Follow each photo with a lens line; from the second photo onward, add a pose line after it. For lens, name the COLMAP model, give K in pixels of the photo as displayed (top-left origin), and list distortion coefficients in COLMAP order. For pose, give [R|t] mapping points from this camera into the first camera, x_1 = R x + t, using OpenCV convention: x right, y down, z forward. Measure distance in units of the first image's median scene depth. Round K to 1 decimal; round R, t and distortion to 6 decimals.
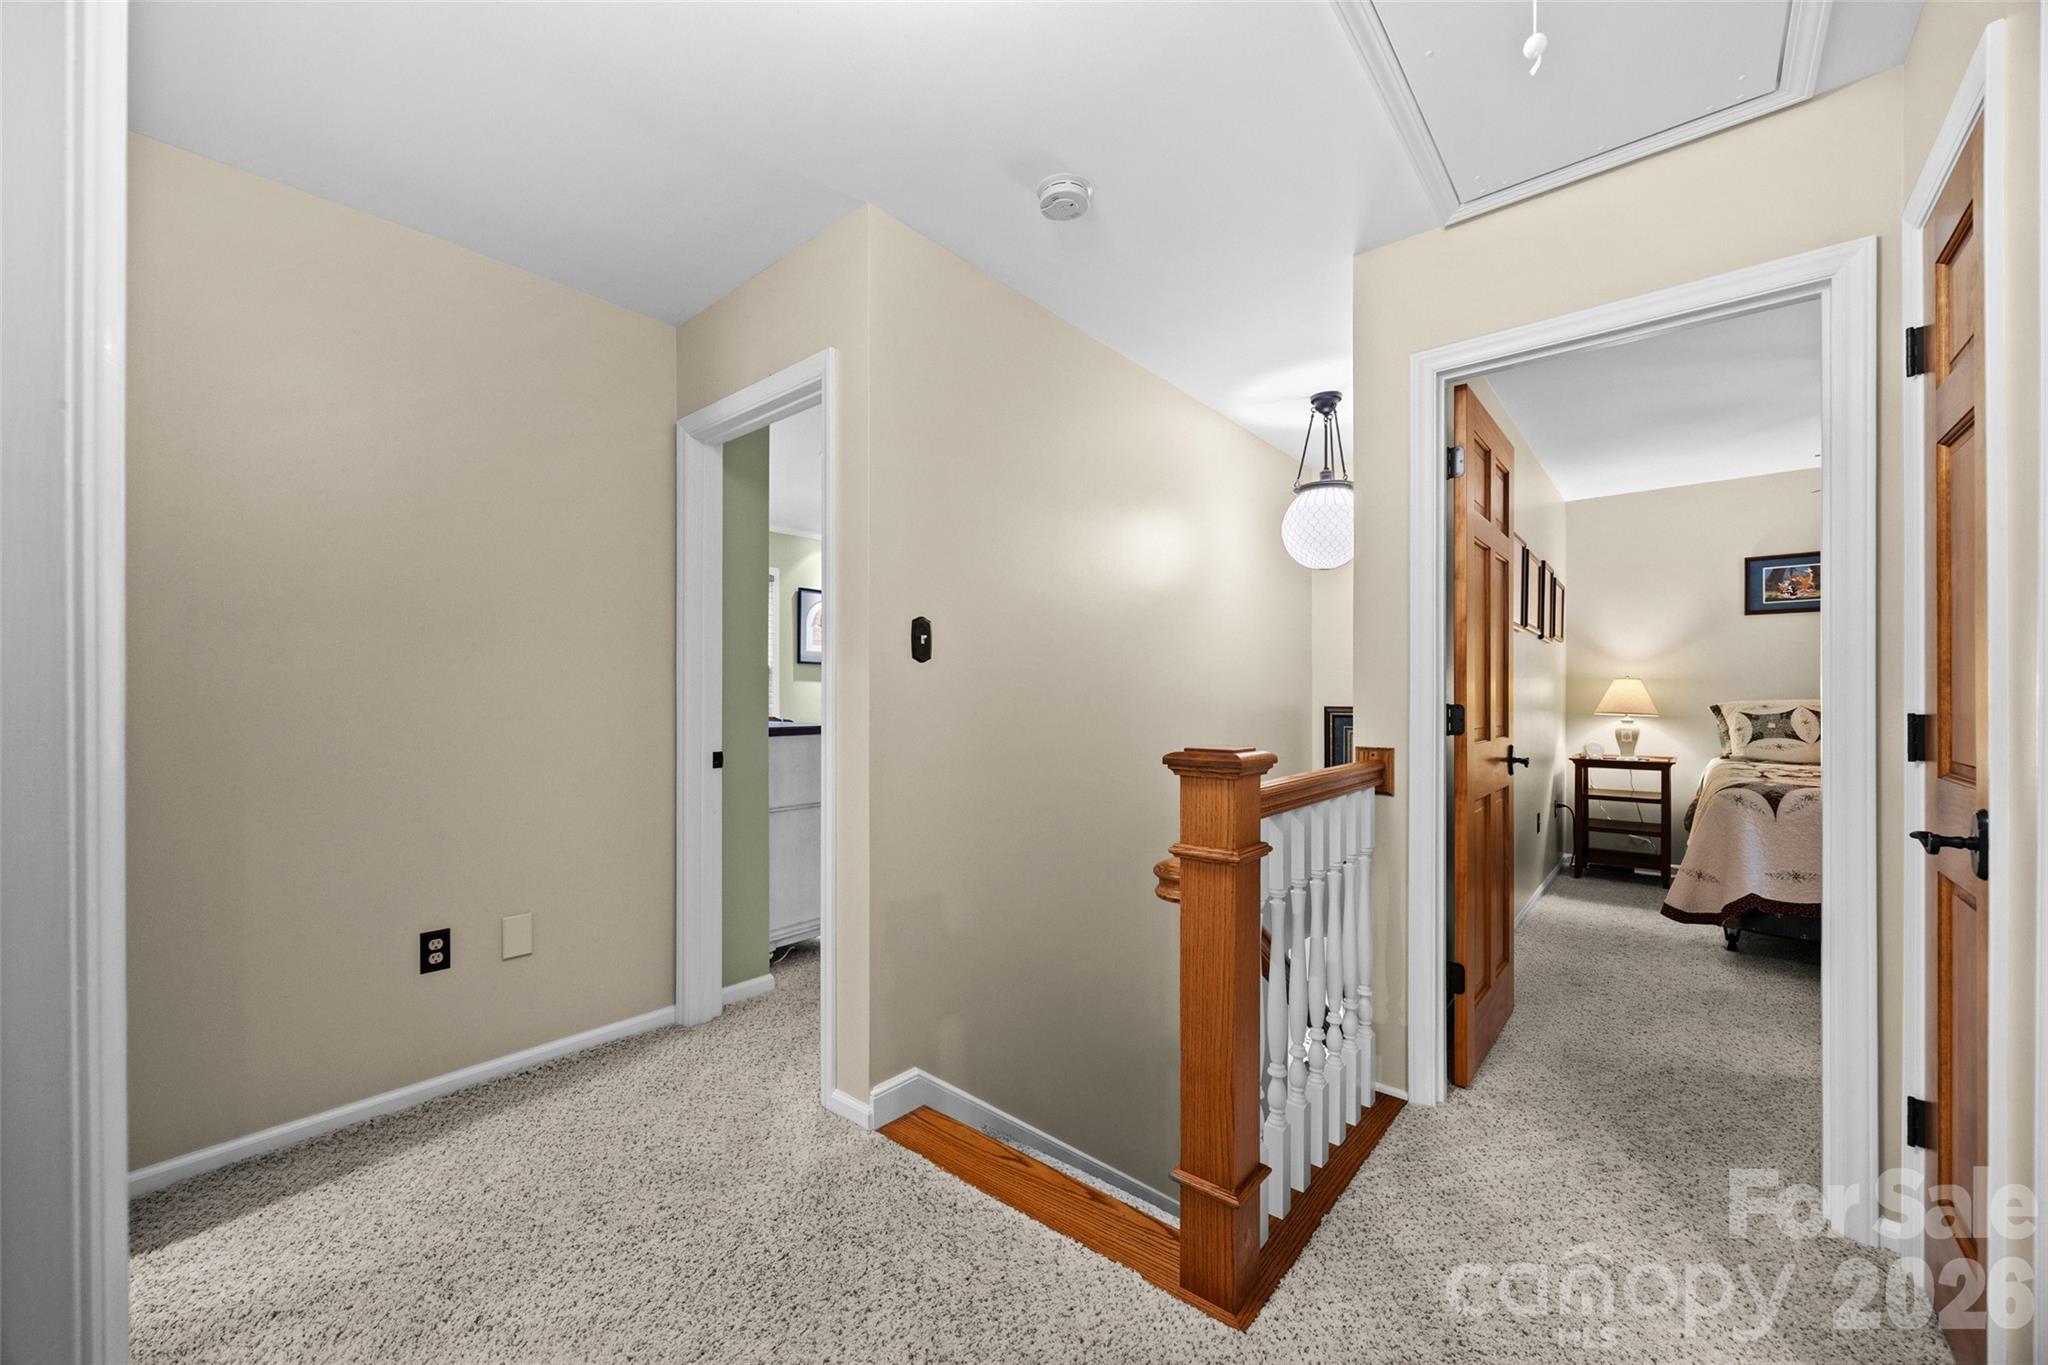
lens RADIAL K [[786.9, 0, 1018.7], [0, 786.9, 698.0], [0, 0, 1]] dist [-0.000780, -0.000290]
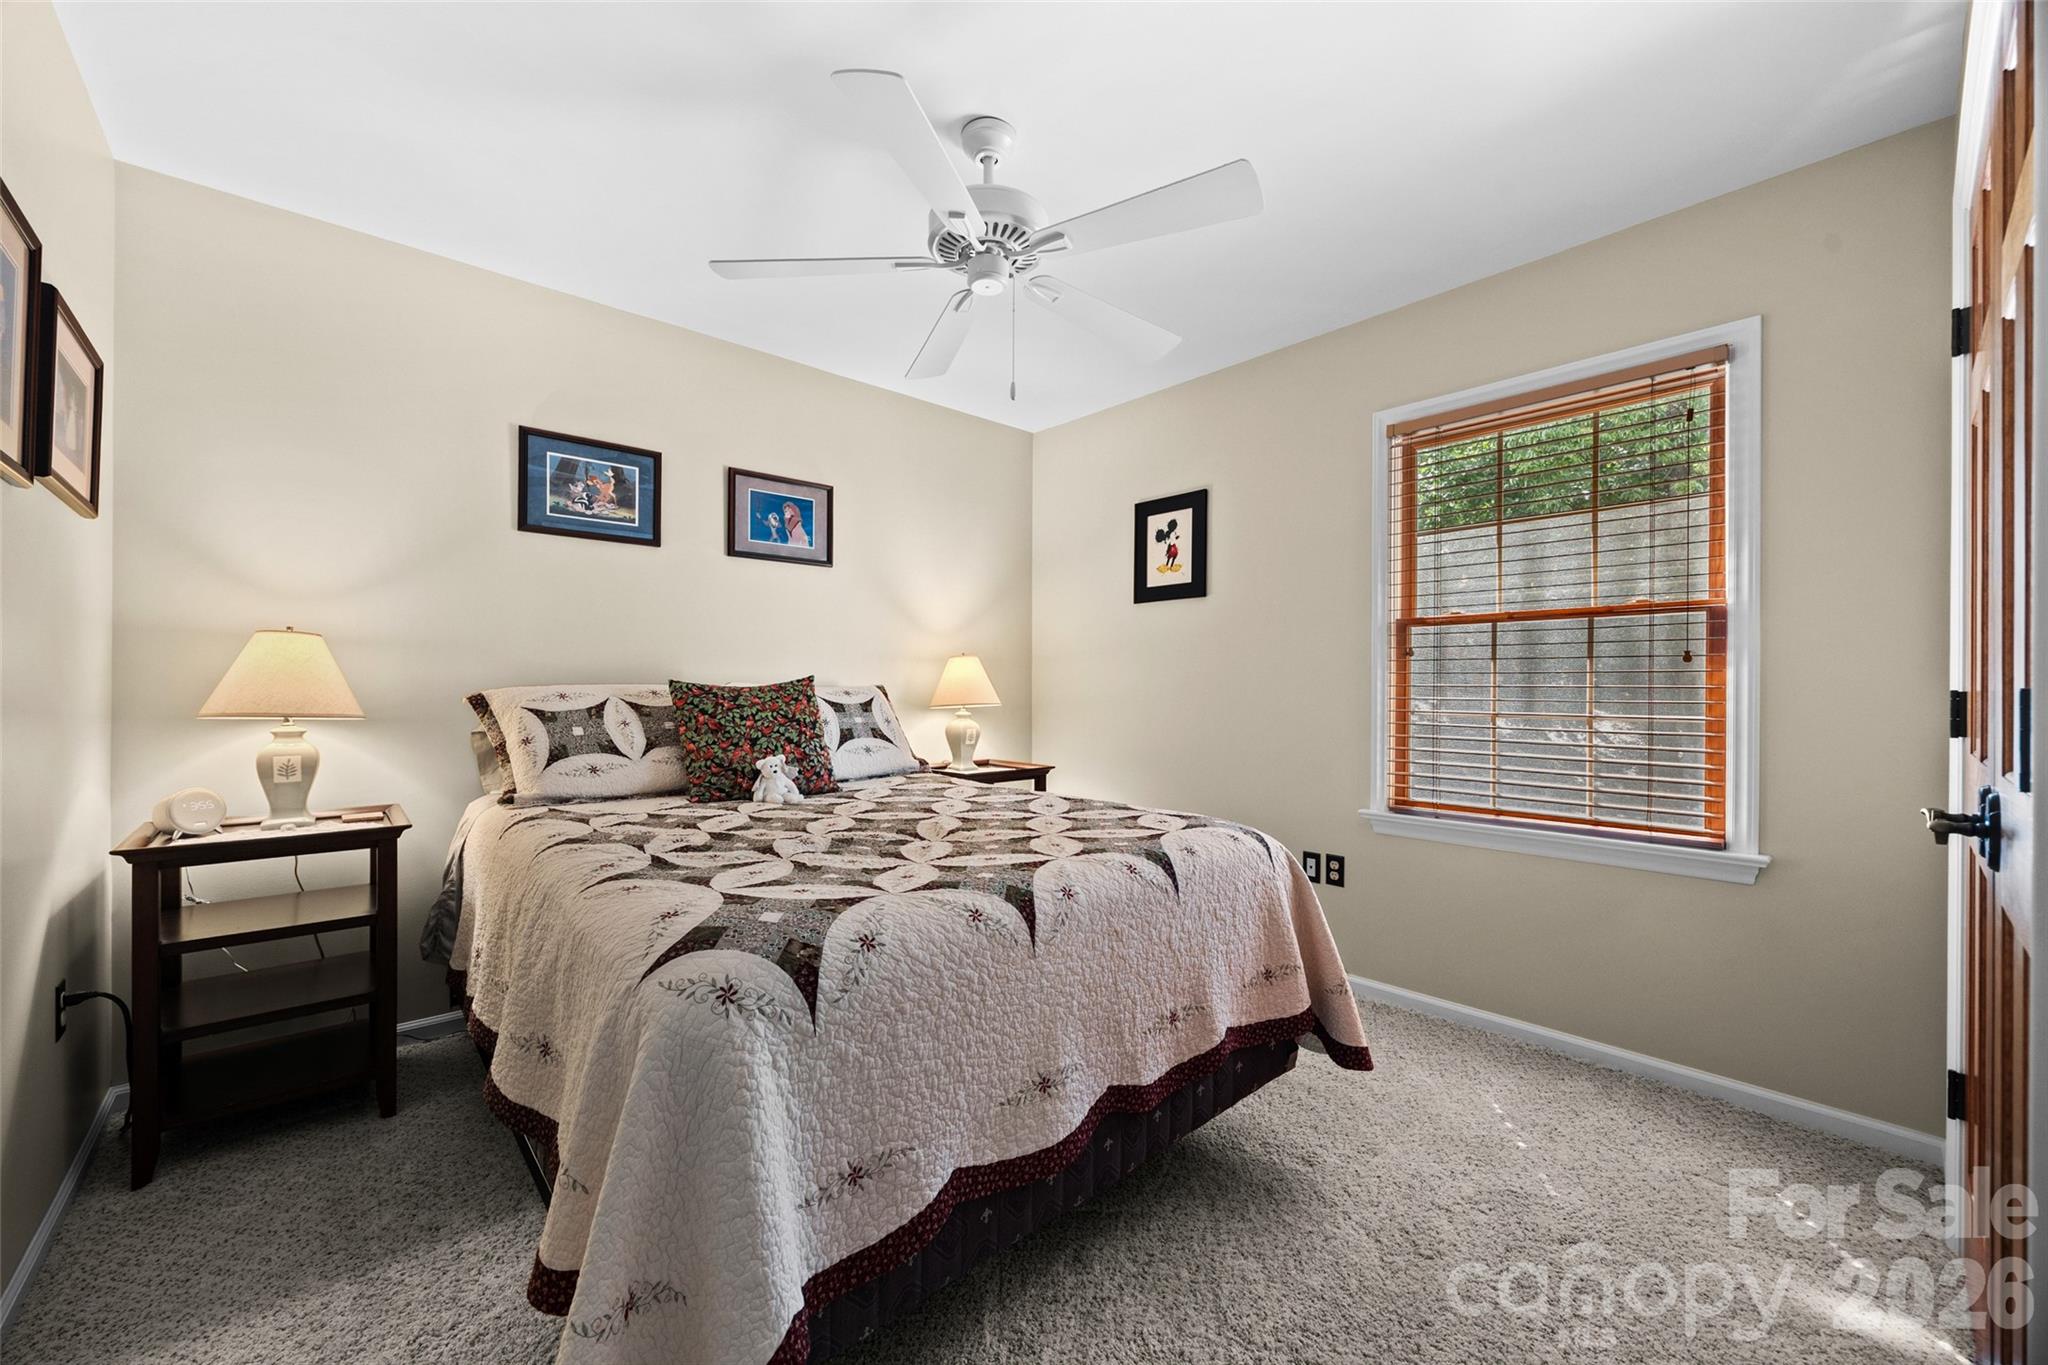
lens RADIAL K [[786.9, 0, 1020.2], [0, 786.9, 686.6], [0, 0, 1]] dist [-0.000780, -0.000290]
pose [[0.133910, 0.003177, 0.990988, 0.434529], [-0.001697, 0.999994, -0.002977, 0.004972], [-0.990992, -0.001283, 0.133915, 0.590098]]
